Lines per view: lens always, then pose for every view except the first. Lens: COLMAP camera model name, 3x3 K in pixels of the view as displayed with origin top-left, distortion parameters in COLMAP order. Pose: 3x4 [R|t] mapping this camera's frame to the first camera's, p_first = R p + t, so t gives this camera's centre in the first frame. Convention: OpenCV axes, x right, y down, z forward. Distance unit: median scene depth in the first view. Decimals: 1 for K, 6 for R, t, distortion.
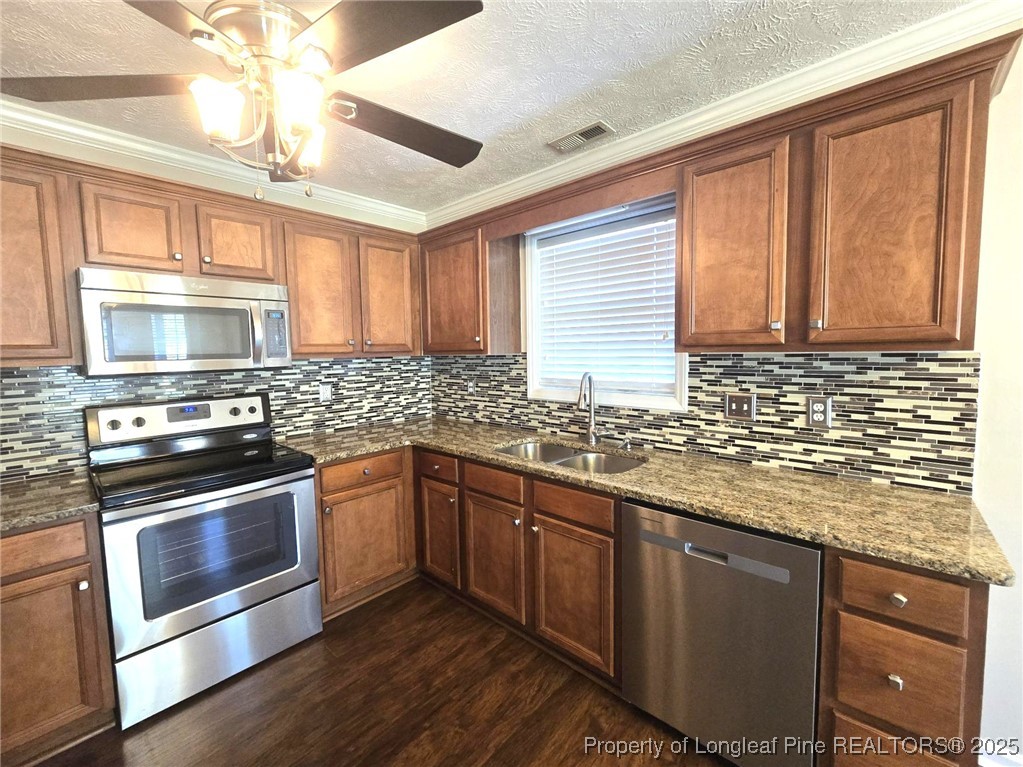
lens RADIAL K [[425.7, 0, 511.4], [0, 425.7, 376.6], [0, 0, 1]] dist [-0.003965, 0.000353]
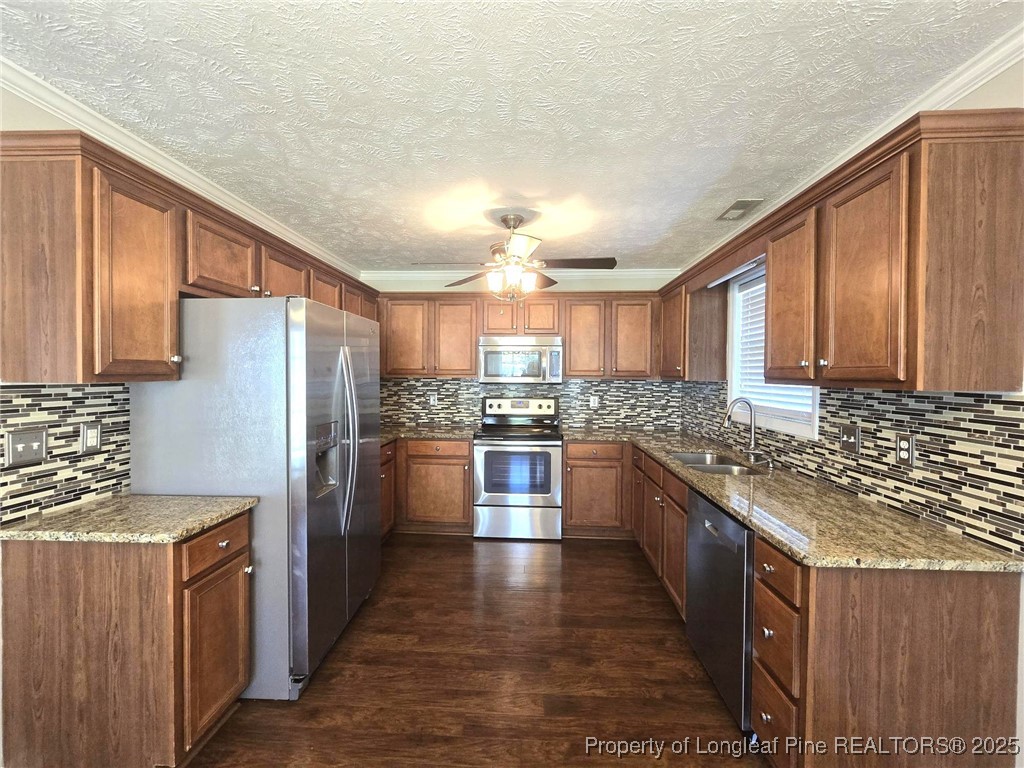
lens RADIAL K [[426.1, 0, 509.7], [0, 426.1, 374.2], [0, 0, 1]] dist [-0.003965, 0.000353]
pose [[0.630895, 0.025874, -0.775437, 0.745448], [-0.070882, 0.997186, -0.024396, -0.001763], [0.772624, 0.070356, 0.630954, -0.281733]]
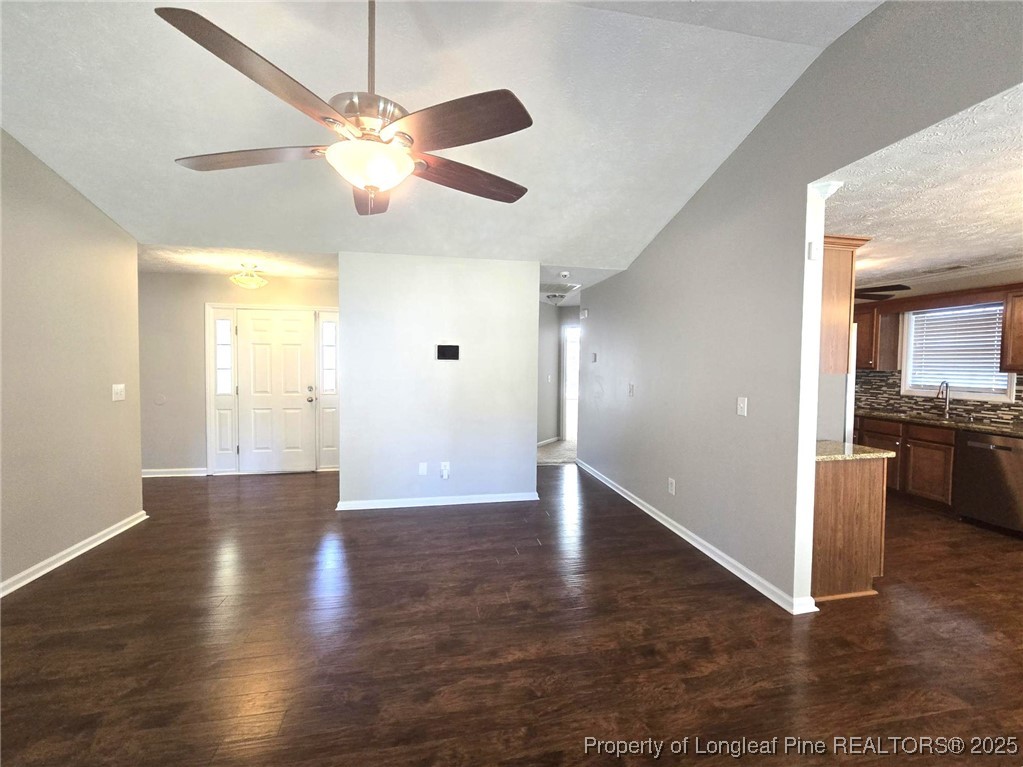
lens RADIAL K [[425.7, 0, 508.1], [0, 425.7, 380.1], [0, 0, 1]] dist [-0.003965, 0.000353]
pose [[0.798122, 0.052199, -0.600230, -0.288294], [-0.066579, 0.997780, -0.001757, 0.136893], [0.598805, 0.041365, 0.799826, -1.986646]]
